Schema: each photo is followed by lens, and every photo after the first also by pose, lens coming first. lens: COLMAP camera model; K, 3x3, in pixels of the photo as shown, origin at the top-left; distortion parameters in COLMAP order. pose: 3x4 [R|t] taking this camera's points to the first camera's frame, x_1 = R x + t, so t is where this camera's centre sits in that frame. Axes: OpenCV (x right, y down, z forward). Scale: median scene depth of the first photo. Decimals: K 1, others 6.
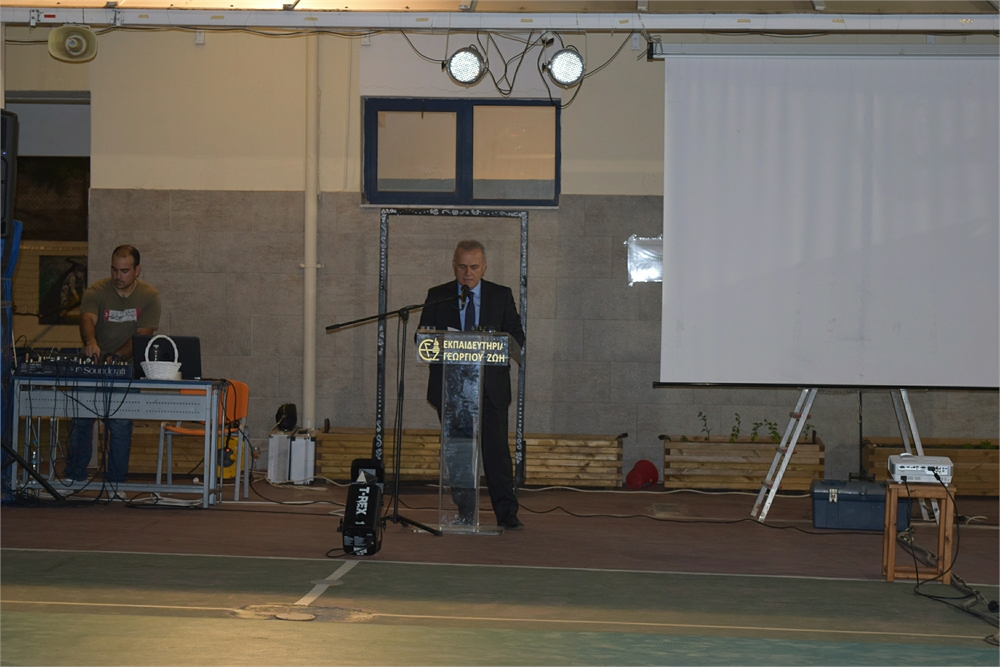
lens RADIAL K [[2297.5, 0, 482.6], [0, 2297.5, 334.1], [0, 0, 1]] dist [0.101756, -0.118376]
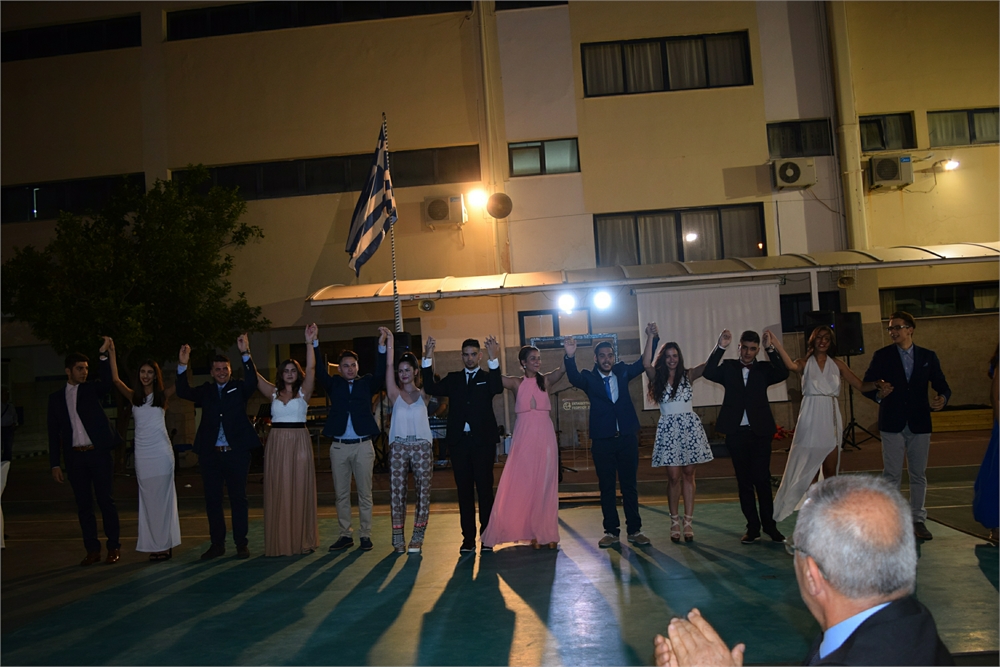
lens RADIAL K [[898.6, 0, 500.0], [0, 898.6, 332.5], [0, 0, 1]] dist [-0.078581, 0.008332]
pose [[0.996853, -0.078021, -0.014054, -0.073728], [0.077249, 0.995808, -0.048973, -0.031932], [0.017816, 0.047733, 0.998701, -0.091862]]
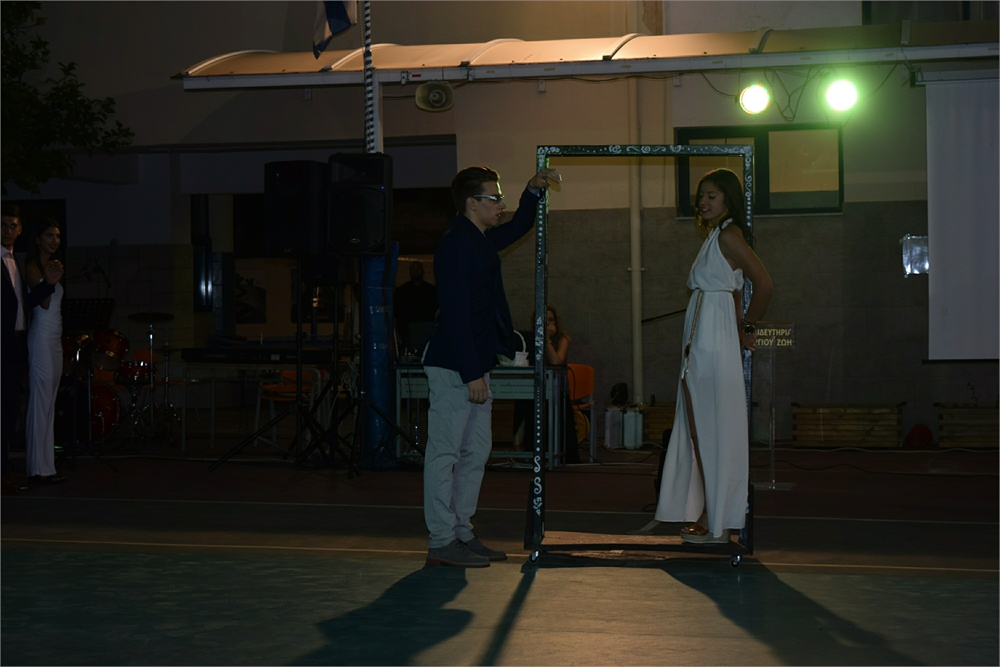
lens RADIAL K [[1855.2, 0, 500.0], [0, 1855.2, 333.5], [0, 0, 1]] dist [0.003554, 0.295689]
pose [[0.984908, -0.026215, -0.171081, 0.023441], [0.027529, 0.999607, 0.005316, -0.003189], [0.170875, -0.009946, 0.985243, 0.023307]]
